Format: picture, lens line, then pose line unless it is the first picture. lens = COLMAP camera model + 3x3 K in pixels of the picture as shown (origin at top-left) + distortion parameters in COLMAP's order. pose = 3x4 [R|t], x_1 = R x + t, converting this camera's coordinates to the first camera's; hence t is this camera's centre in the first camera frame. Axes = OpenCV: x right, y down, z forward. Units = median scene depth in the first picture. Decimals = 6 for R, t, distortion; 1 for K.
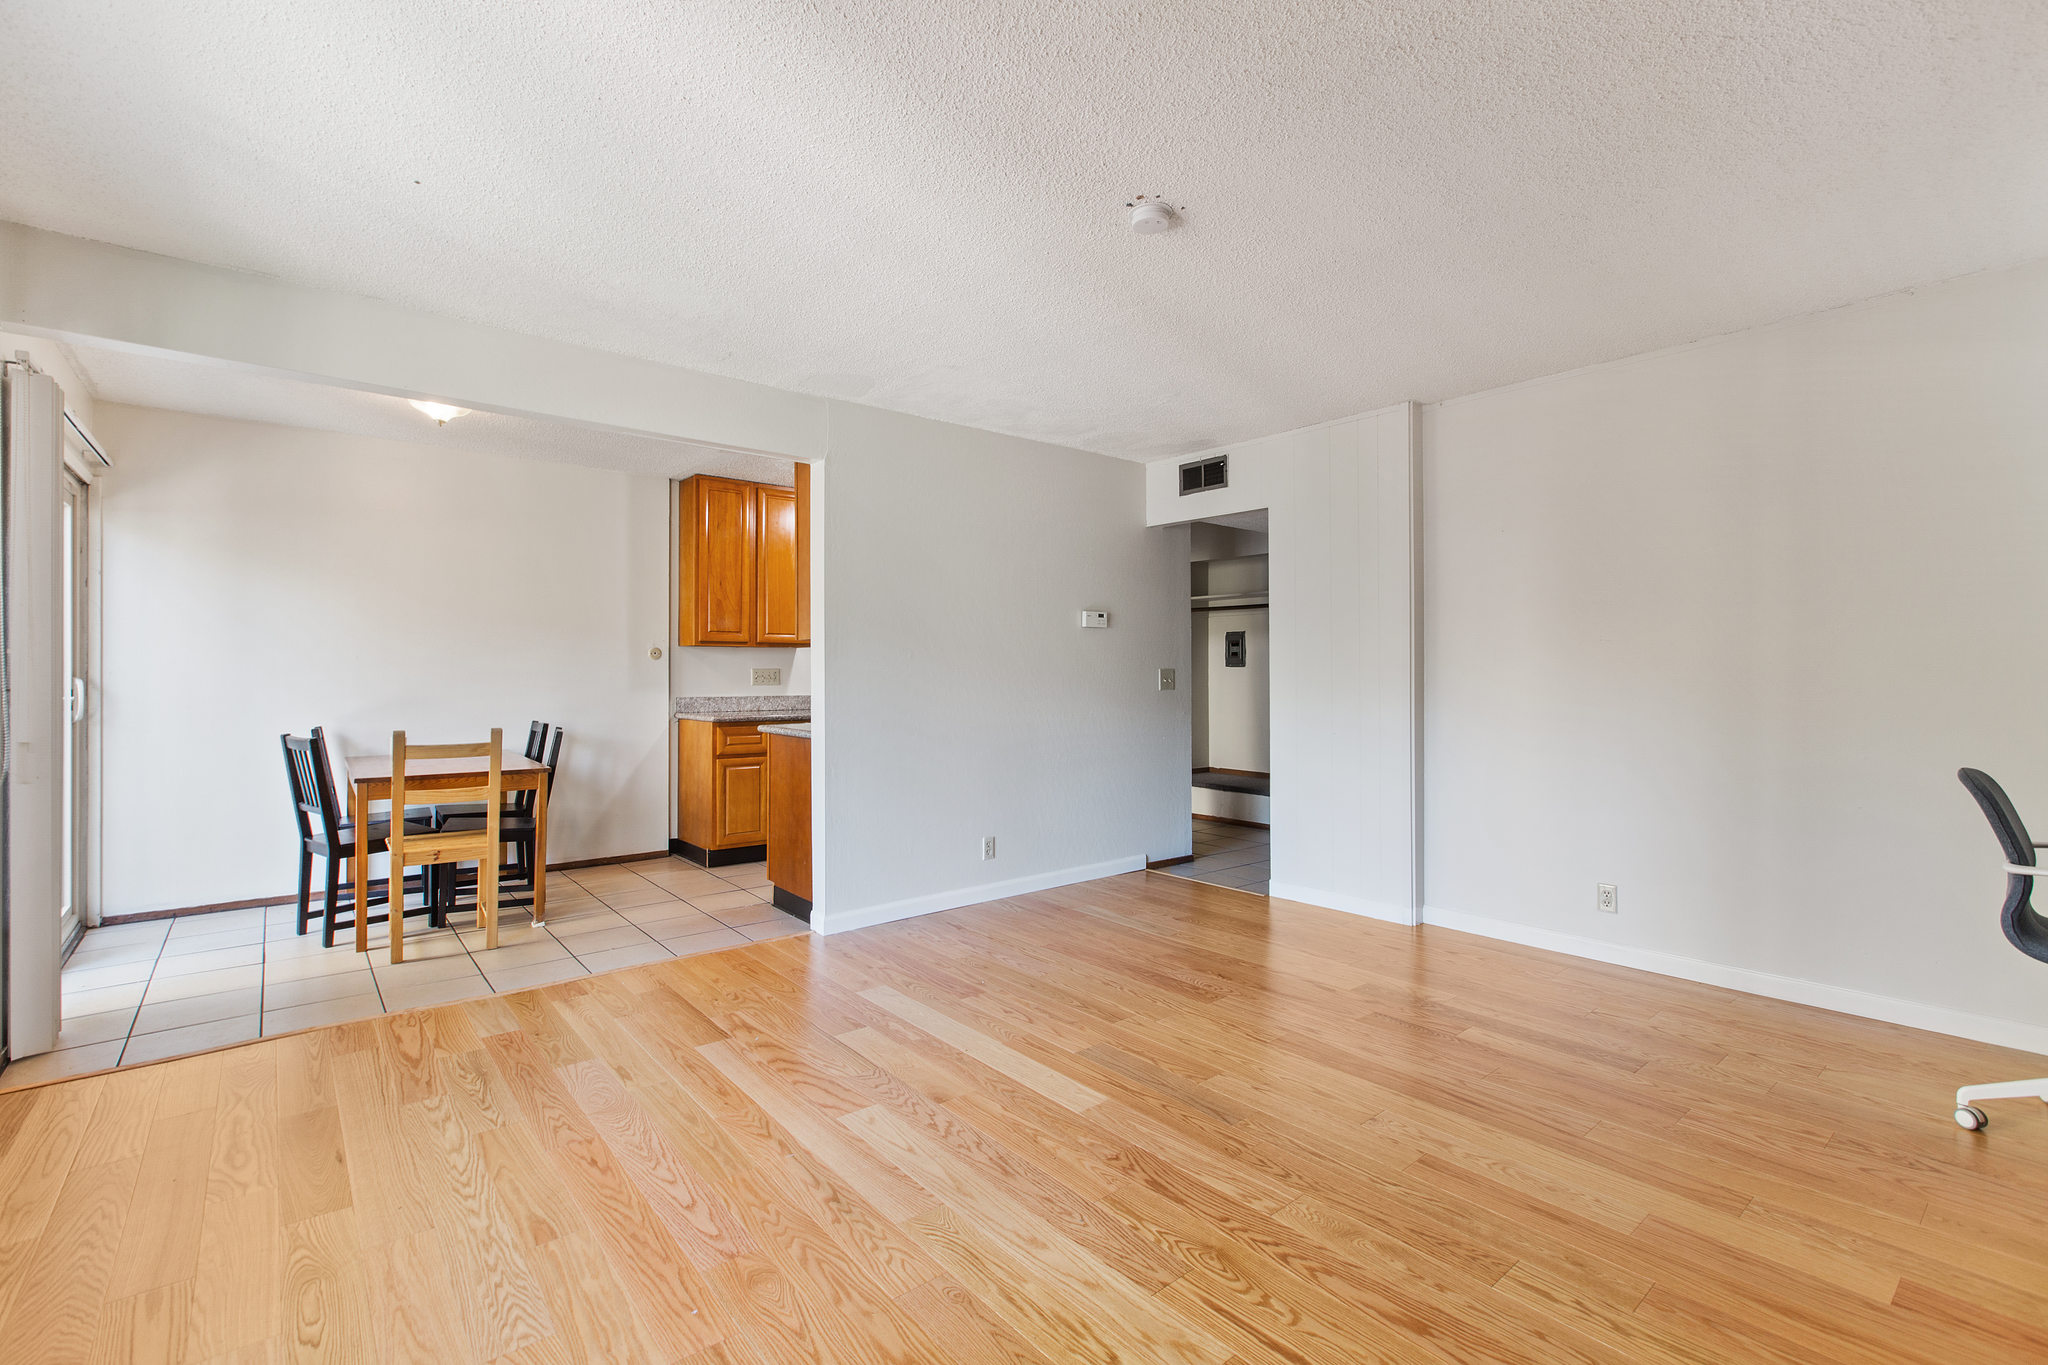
lens RADIAL K [[937.3, 0, 1045.6], [0, 937.3, 675.2], [0, 0, 1]] dist [0.004255, -0.001031]
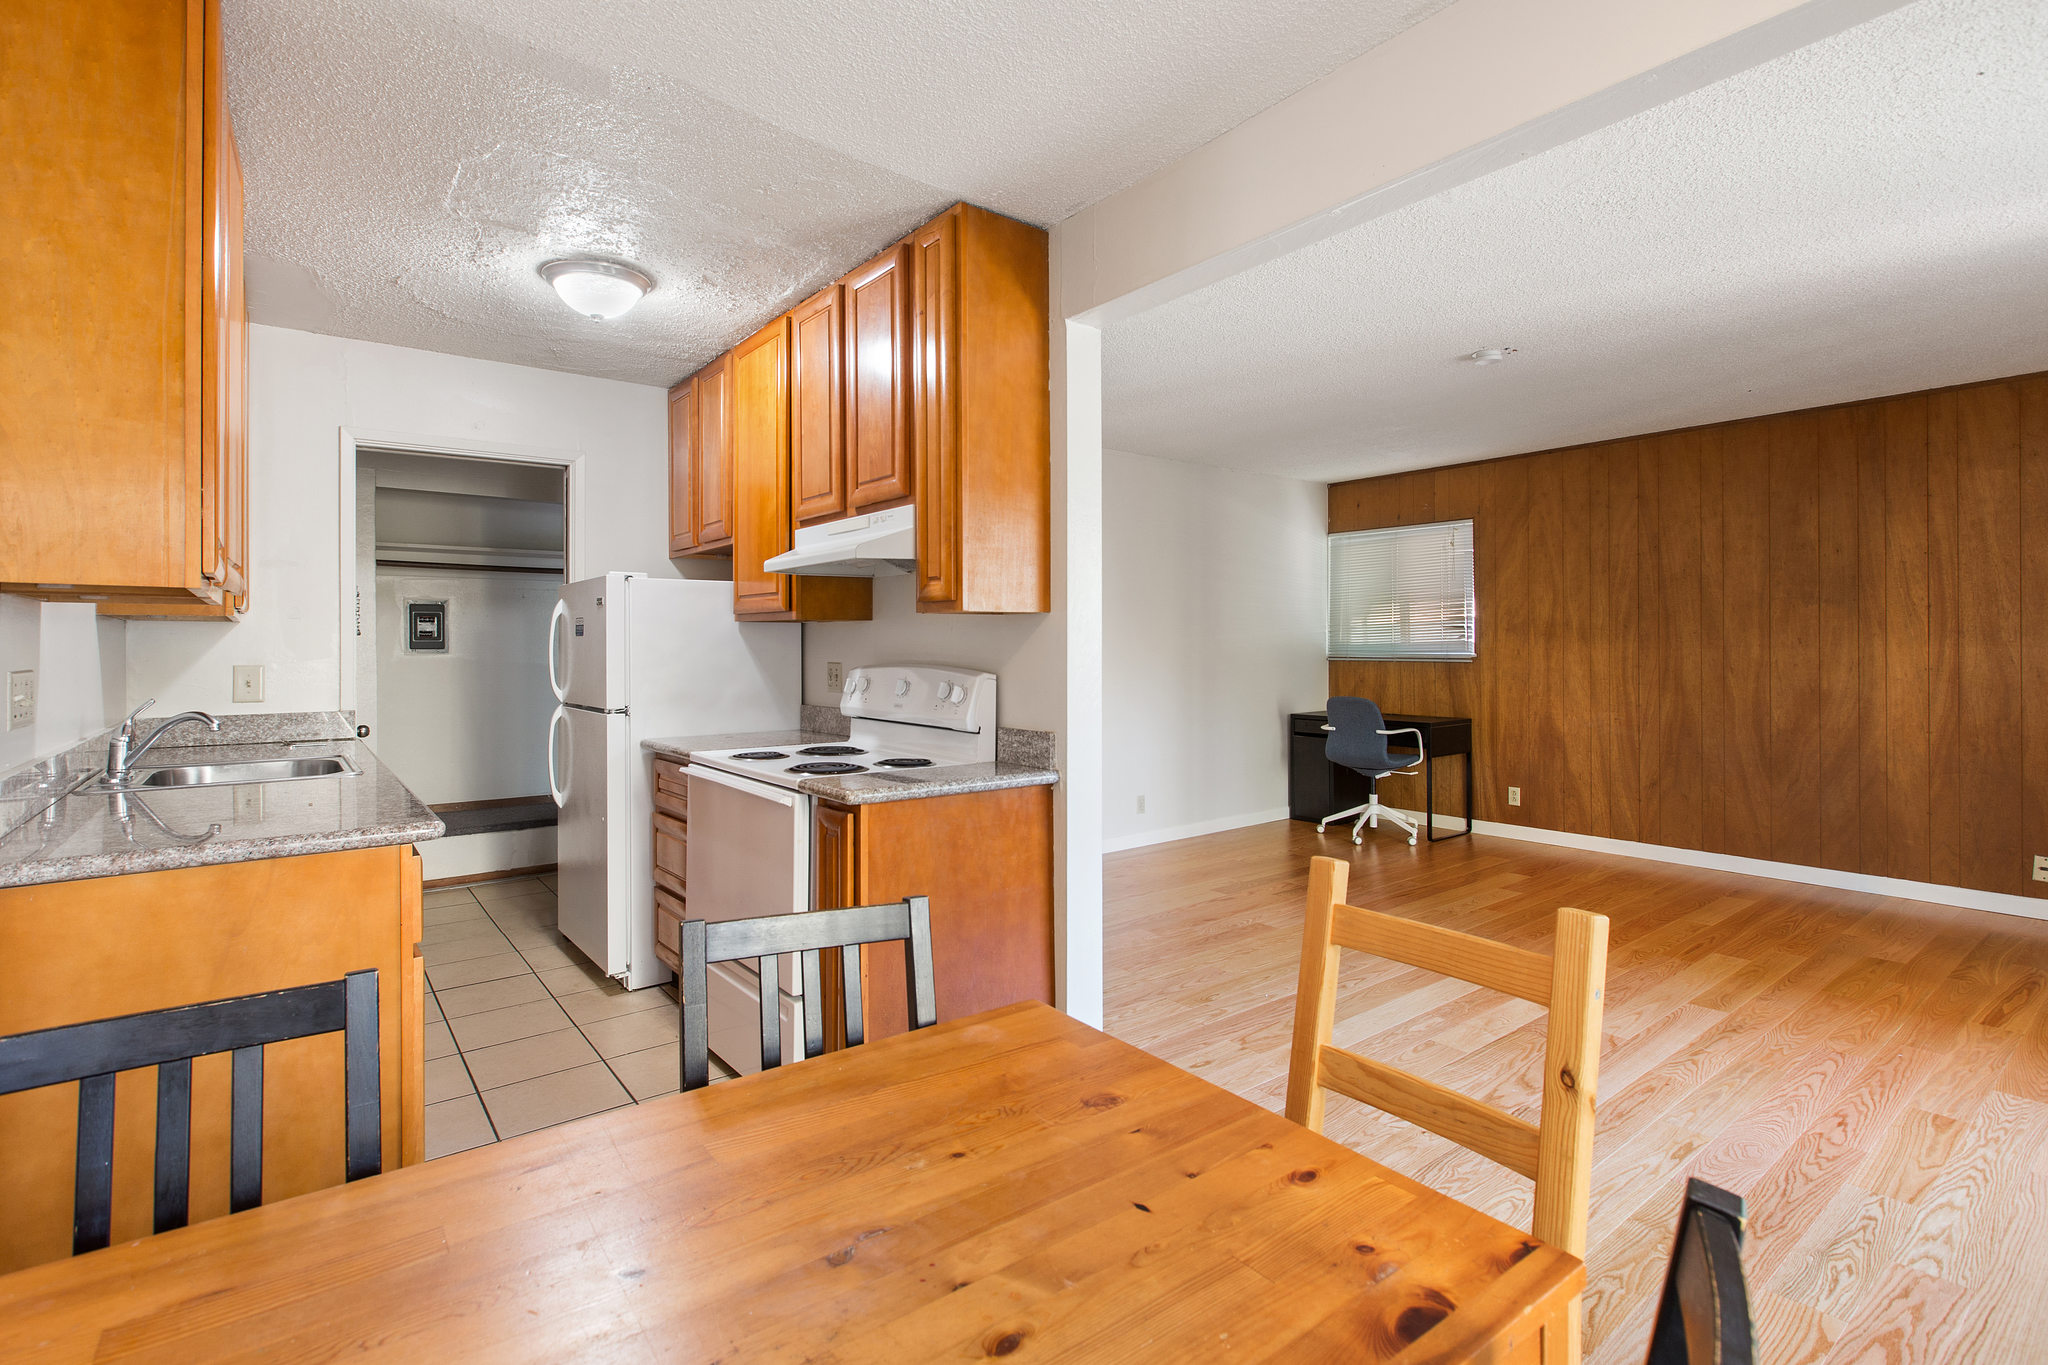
lens RADIAL K [[937.3, 0, 1037.3], [0, 937.3, 664.7], [0, 0, 1]] dist [0.004255, -0.001031]
pose [[0.036701, -0.017462, 0.999174, -1.438405], [0.004349, 0.999841, 0.017313, -0.028522], [-0.999317, 0.003710, 0.036771, 1.707226]]
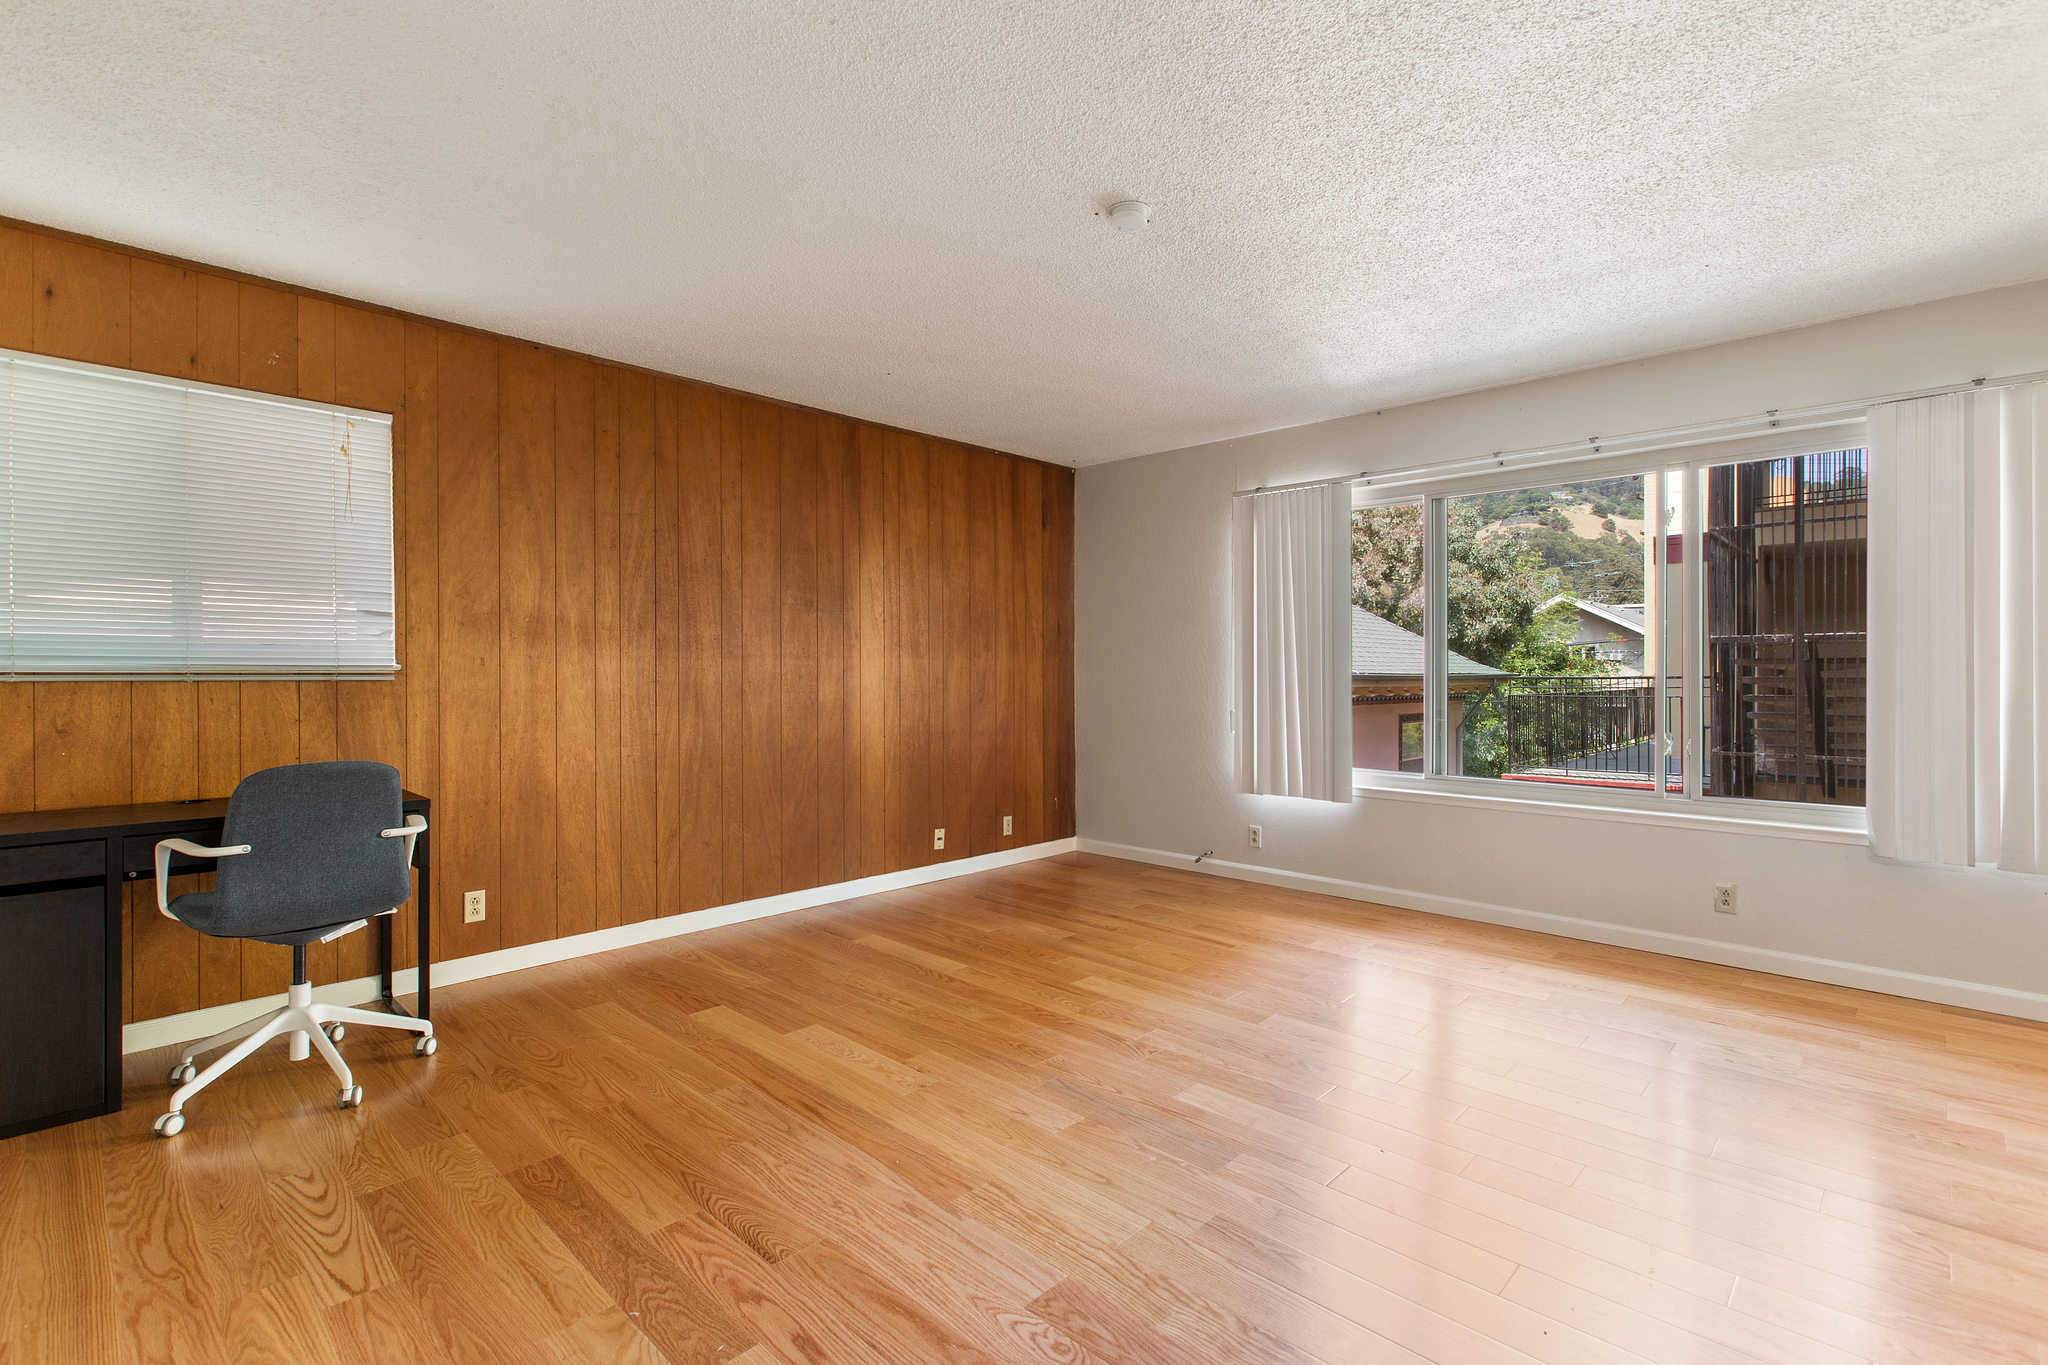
lens RADIAL K [[937.3, 0, 1017.7], [0, 937.3, 670.6], [0, 0, 1]] dist [0.004255, -0.001031]
pose [[-0.996693, 0.003954, -0.081158, 0.325316], [0.003982, 0.999992, -0.000191, 0.003373], [0.081157, -0.000514, -0.996701, 2.059342]]
